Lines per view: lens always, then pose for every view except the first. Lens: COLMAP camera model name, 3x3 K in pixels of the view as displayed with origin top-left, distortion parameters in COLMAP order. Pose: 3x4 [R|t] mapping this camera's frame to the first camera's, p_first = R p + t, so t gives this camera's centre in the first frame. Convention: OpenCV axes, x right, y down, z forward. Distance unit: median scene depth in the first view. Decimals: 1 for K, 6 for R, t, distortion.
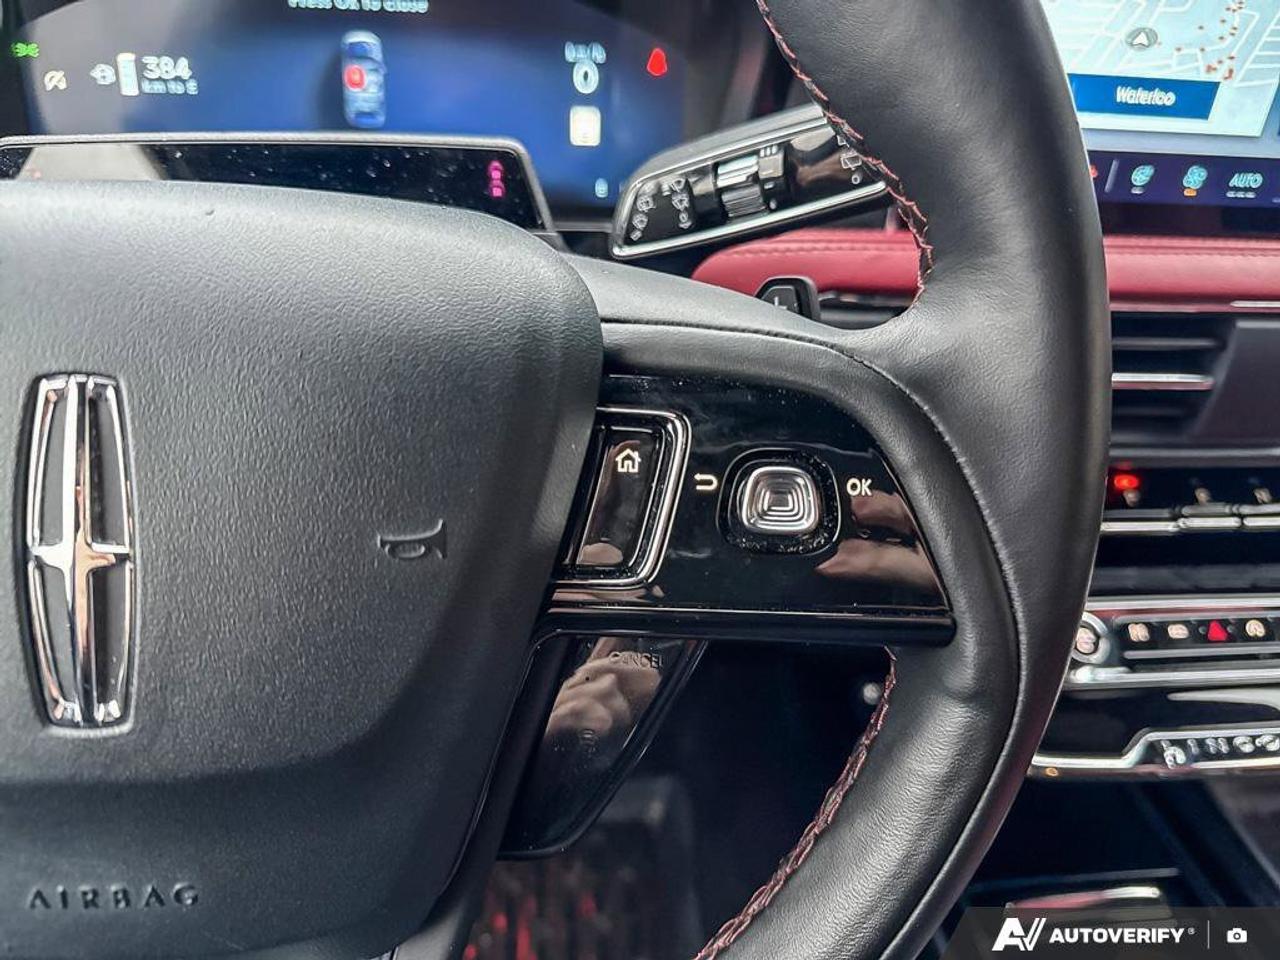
lens RADIAL K [[949.6, 0, 640.0], [0, 949.6, 480.0], [0, 0, 1]] dist [-0.003603, -0.032091]
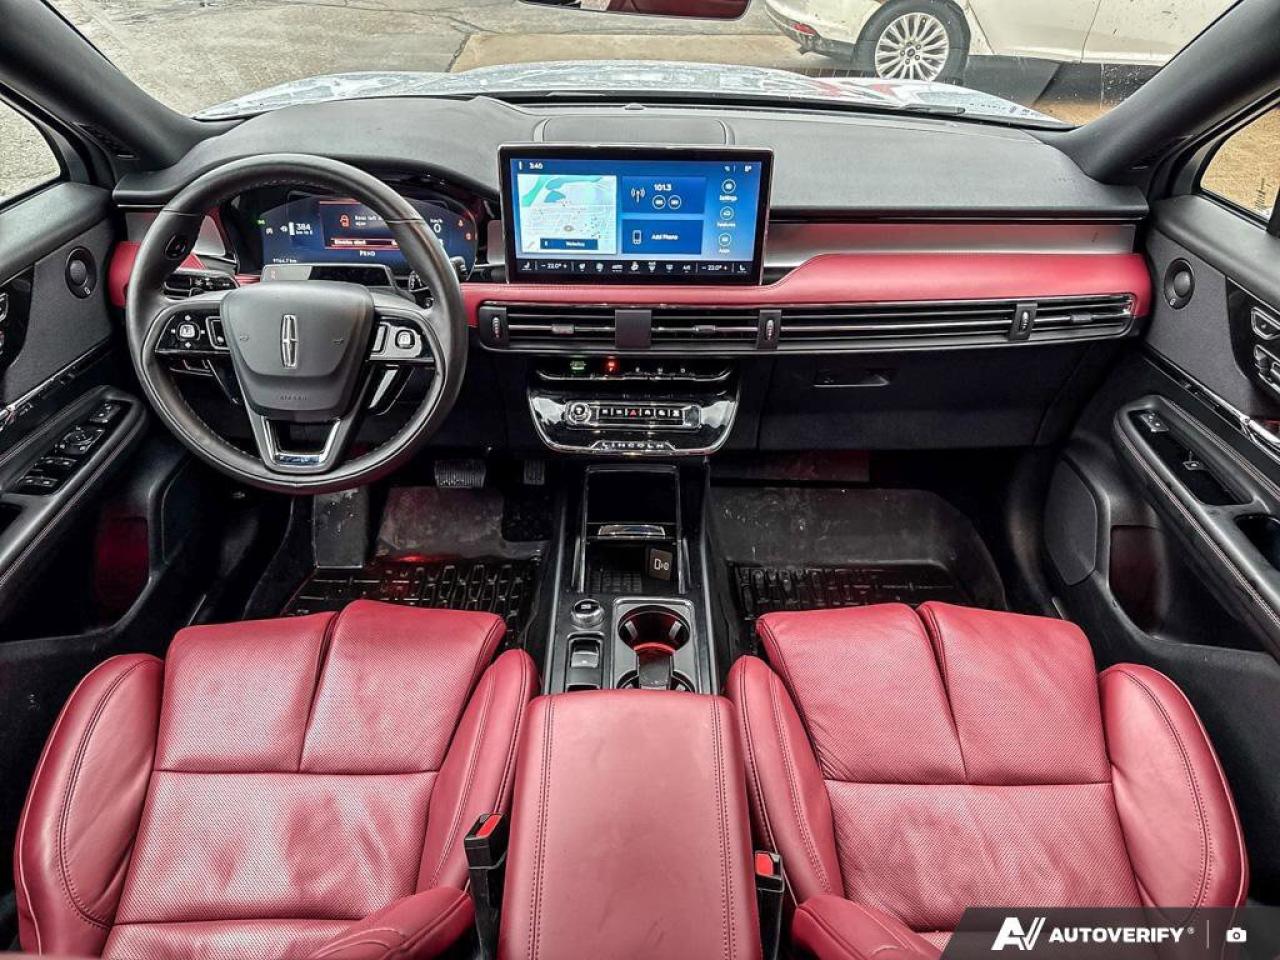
lens RADIAL K [[923.3, 0, 640.5], [0, 923.3, 495.2], [0, 0, 1]] dist [0.122061, -0.190594]
pose [[0.992549, 0.024485, -0.119361, 1.248827], [-0.021230, 0.999369, 0.028461, 0.426156], [0.119982, -0.025715, 0.992443, -2.472084]]
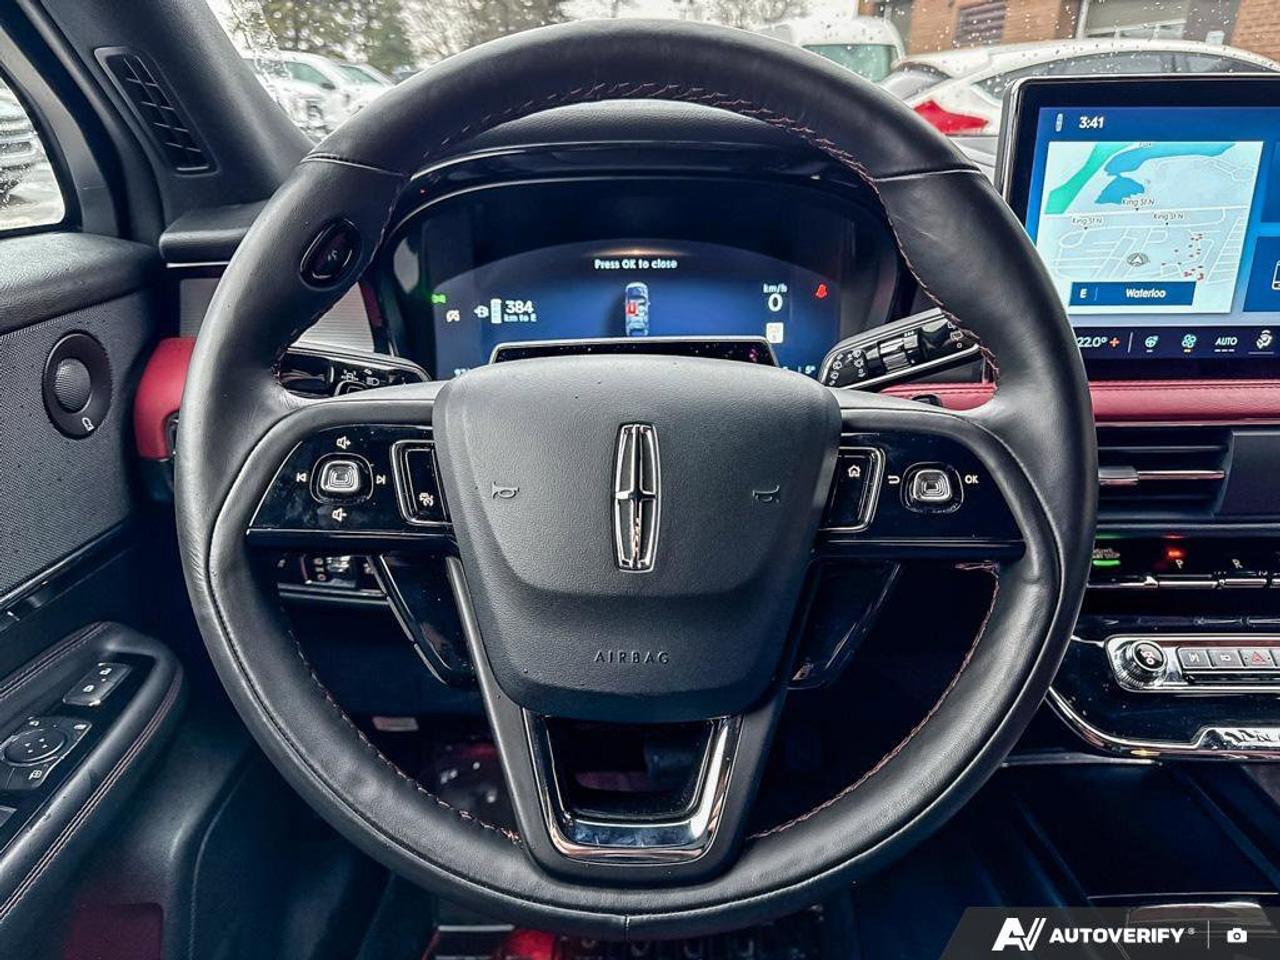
lens RADIAL K [[931.2, 0, 638.6], [0, 931.2, 485.5], [0, 0, 1]] dist [0.001112, -0.013780]
pose [[0.992036, -0.024532, -0.123542, -0.131312], [-0.001603, 0.978310, -0.207142, 0.245500], [0.125944, 0.205691, 0.970479, -0.585958]]
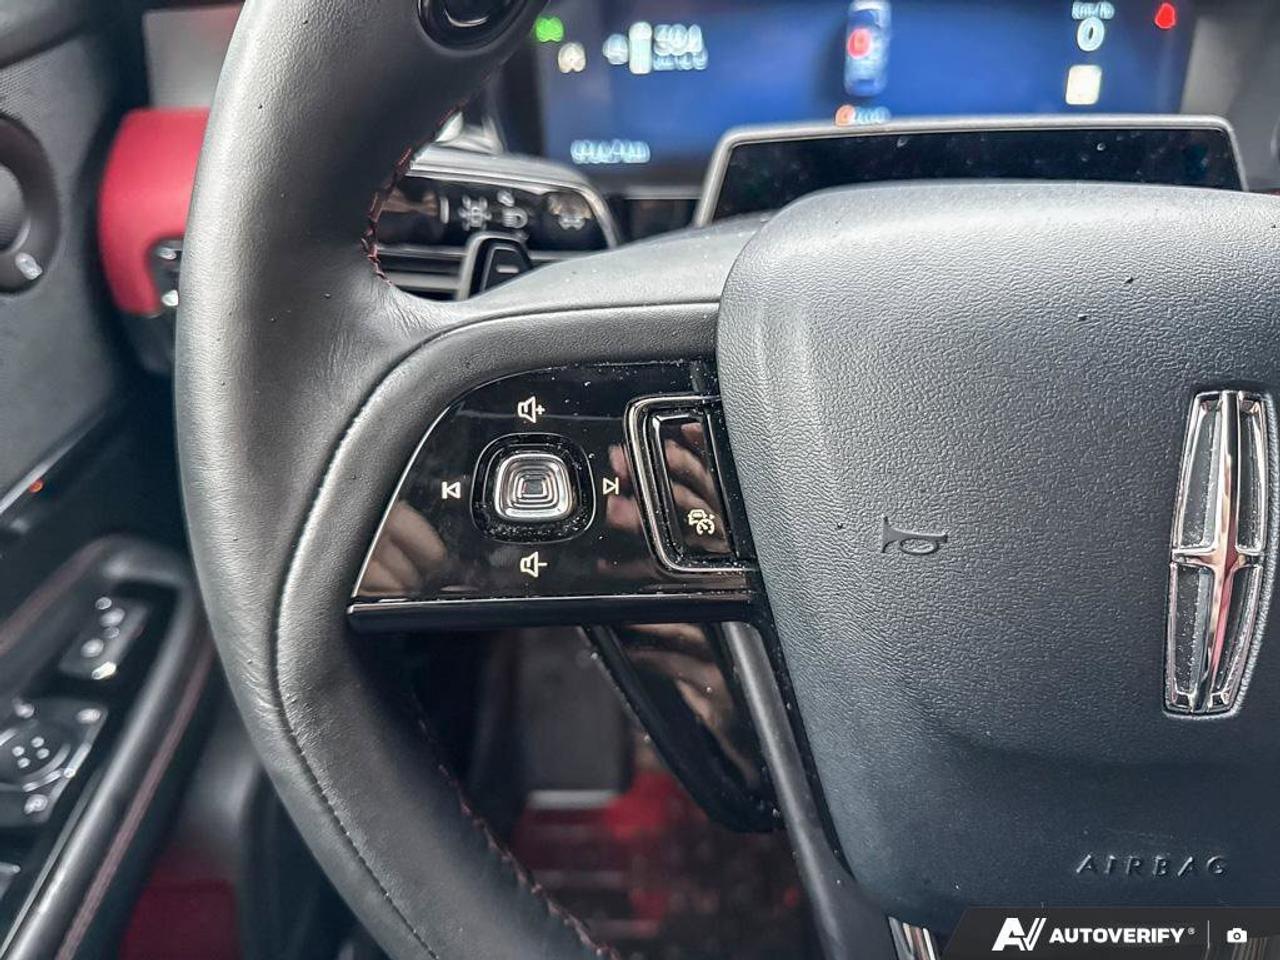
lens RADIAL K [[931.9, 0, 634.5], [0, 931.9, 486.3], [0, 0, 1]] dist [0.069492, -0.138494]
pose [[0.989663, 0.008479, -0.143165, -0.492909], [0.001130, 0.997759, 0.066907, -0.032540], [0.143411, -0.066377, 0.987435, -0.060140]]
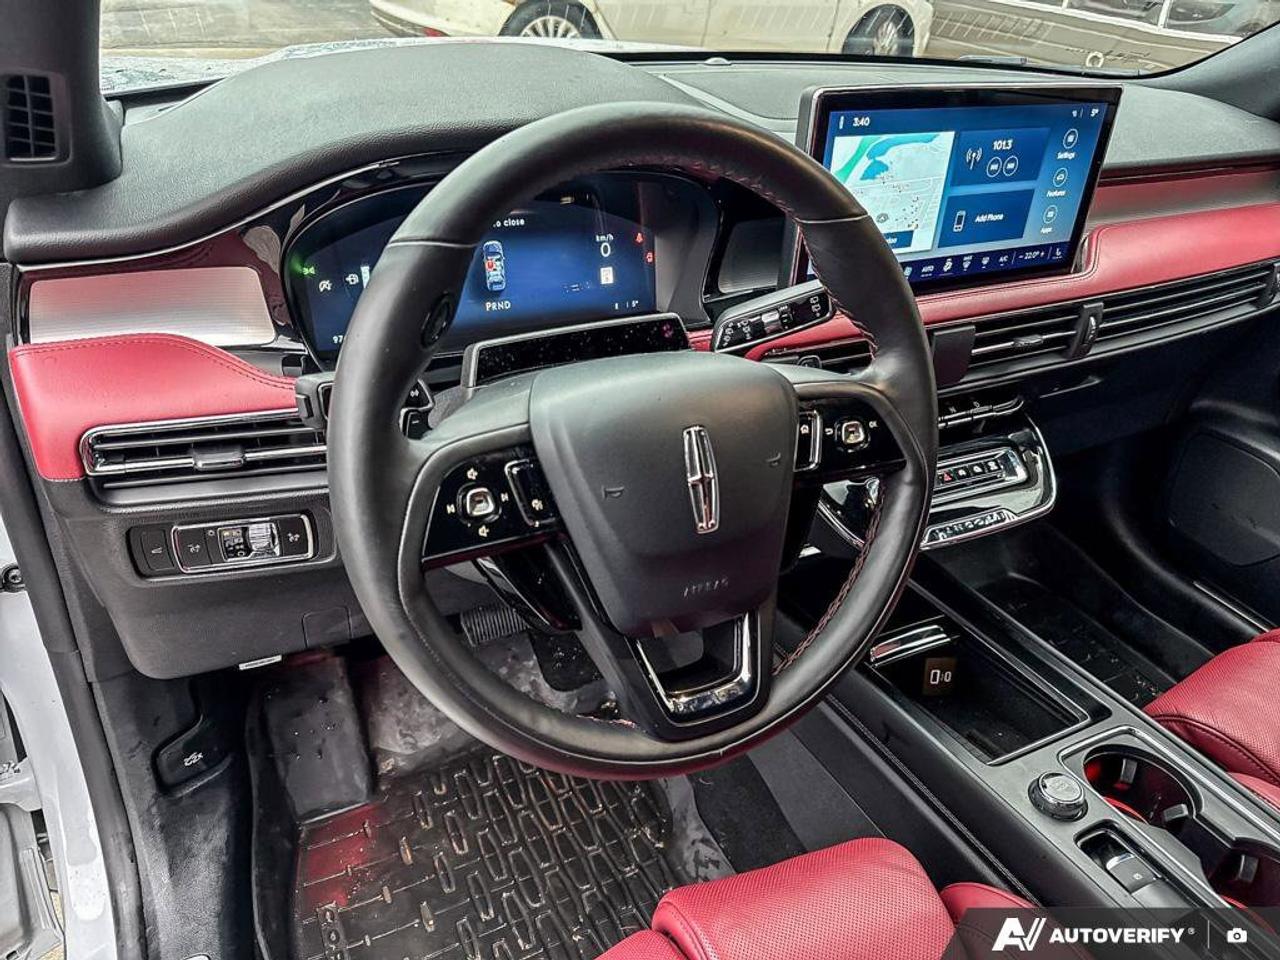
lens RADIAL K [[931.9, 0, 634.5], [0, 931.9, 486.3], [0, 0, 1]] dist [0.069492, -0.138494]
pose [[0.935577, -0.188692, 0.298480, -0.824699], [0.187168, 0.981741, 0.033961, -0.024271], [-0.299438, 0.024093, 0.953812, -0.966601]]
